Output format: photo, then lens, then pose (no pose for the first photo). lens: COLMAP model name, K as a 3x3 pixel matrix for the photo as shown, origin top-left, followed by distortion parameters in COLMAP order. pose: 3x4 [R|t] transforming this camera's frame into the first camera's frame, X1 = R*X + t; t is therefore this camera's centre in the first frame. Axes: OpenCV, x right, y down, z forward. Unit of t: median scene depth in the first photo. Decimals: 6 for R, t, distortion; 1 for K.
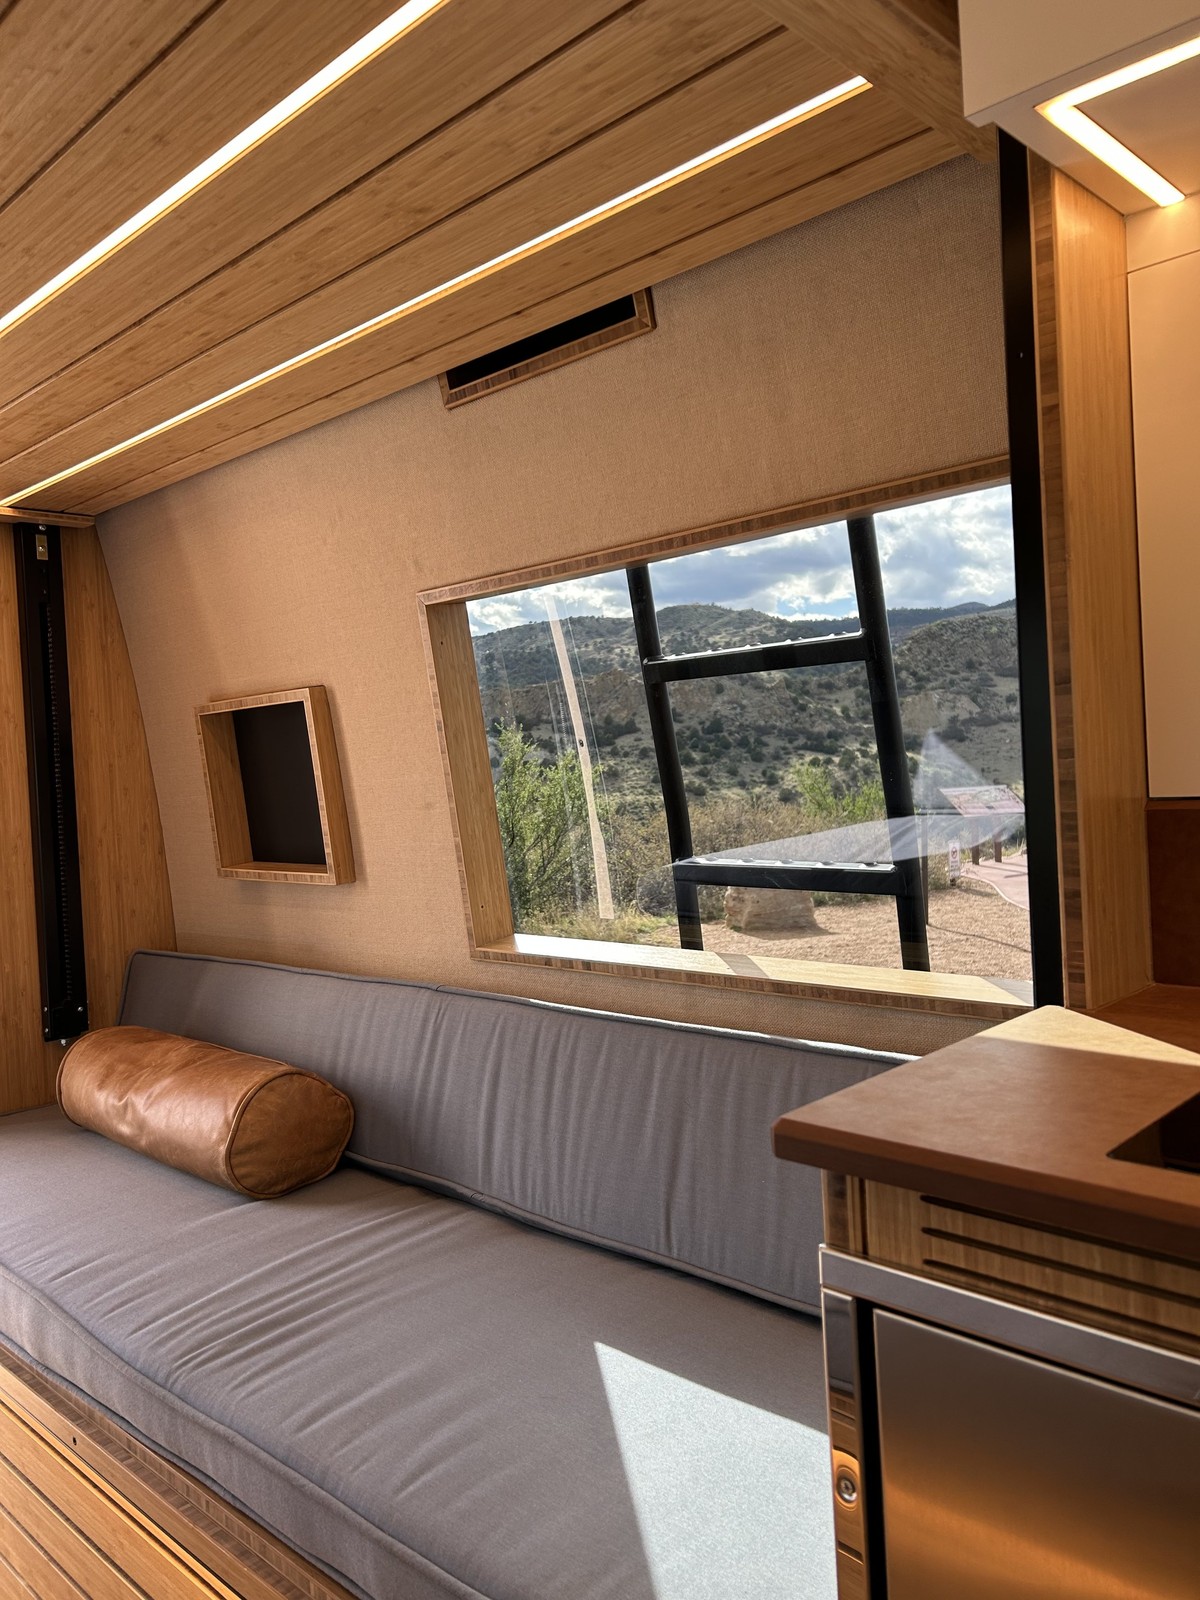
lens RADIAL K [[1200.4, 0, 600.0], [0, 1200.4, 800.0], [0, 0, 1]] dist [0.033417, -0.004385]
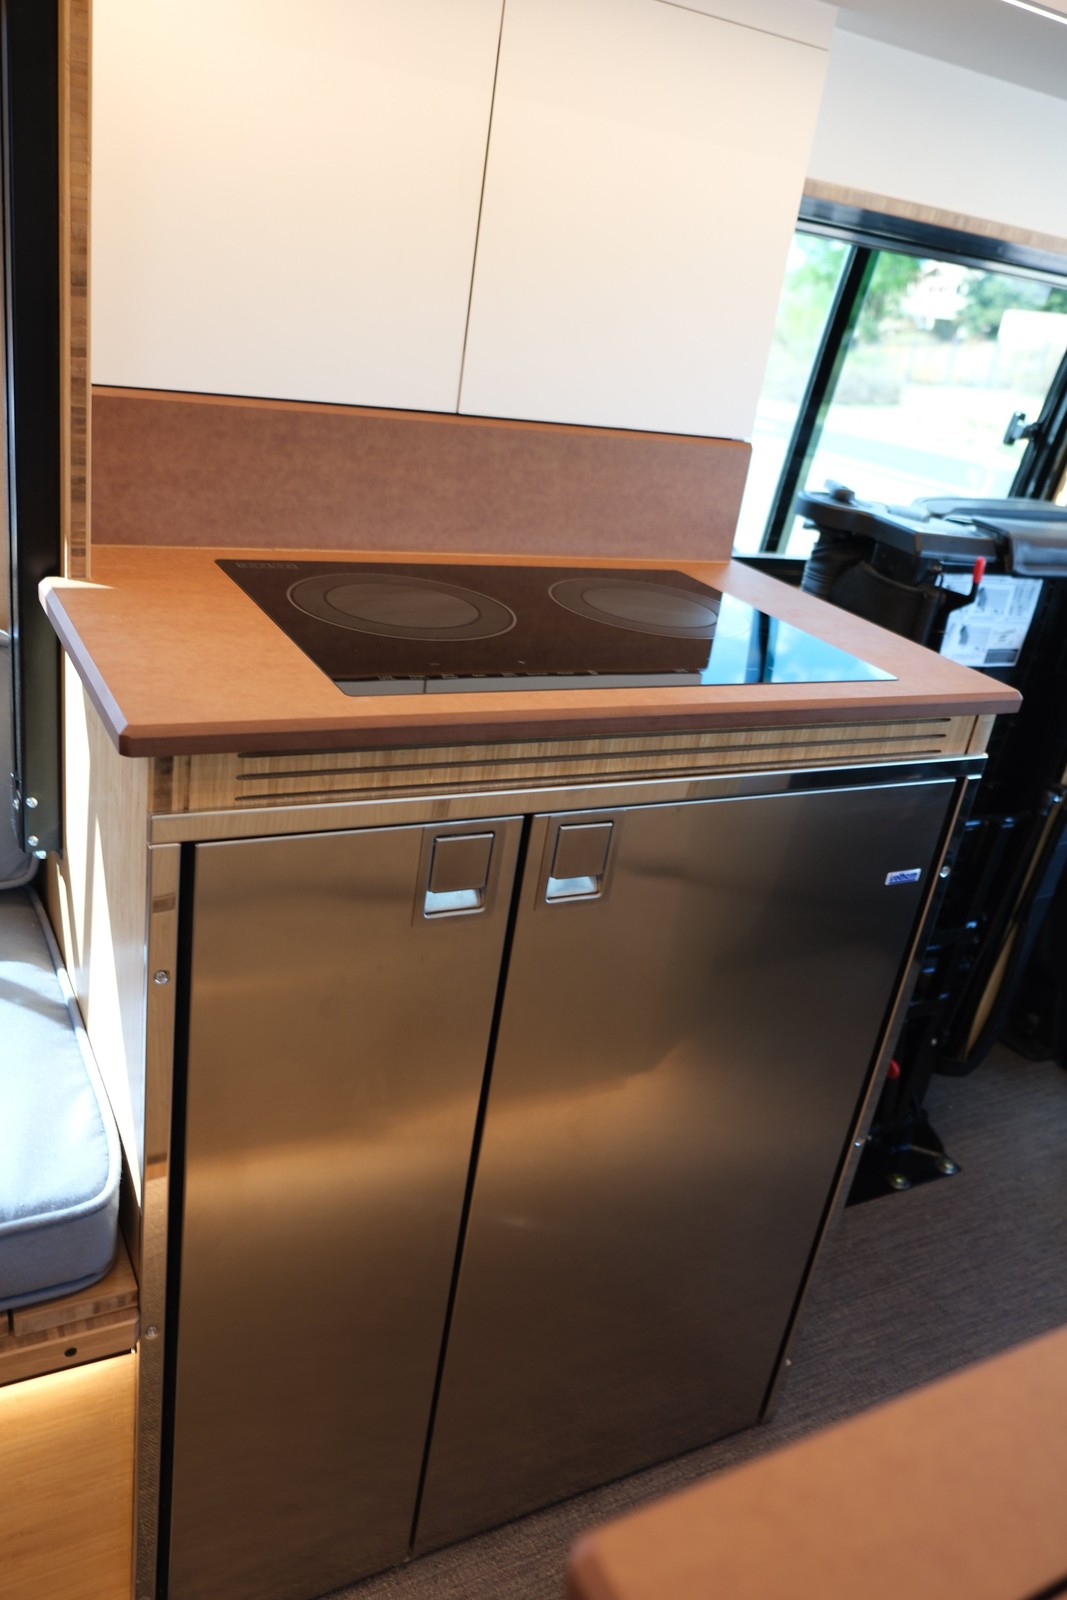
lens RADIAL K [[1237.3, 0, 538.3], [0, 1237.3, 796.6], [0, 0, 1]] dist [-0.047719, 0.035666]
pose [[0.298659, -0.290496, 0.909073, -0.622281], [-0.130802, 0.931099, 0.340507, -0.096040], [-0.945354, -0.220604, 0.240084, 0.242507]]
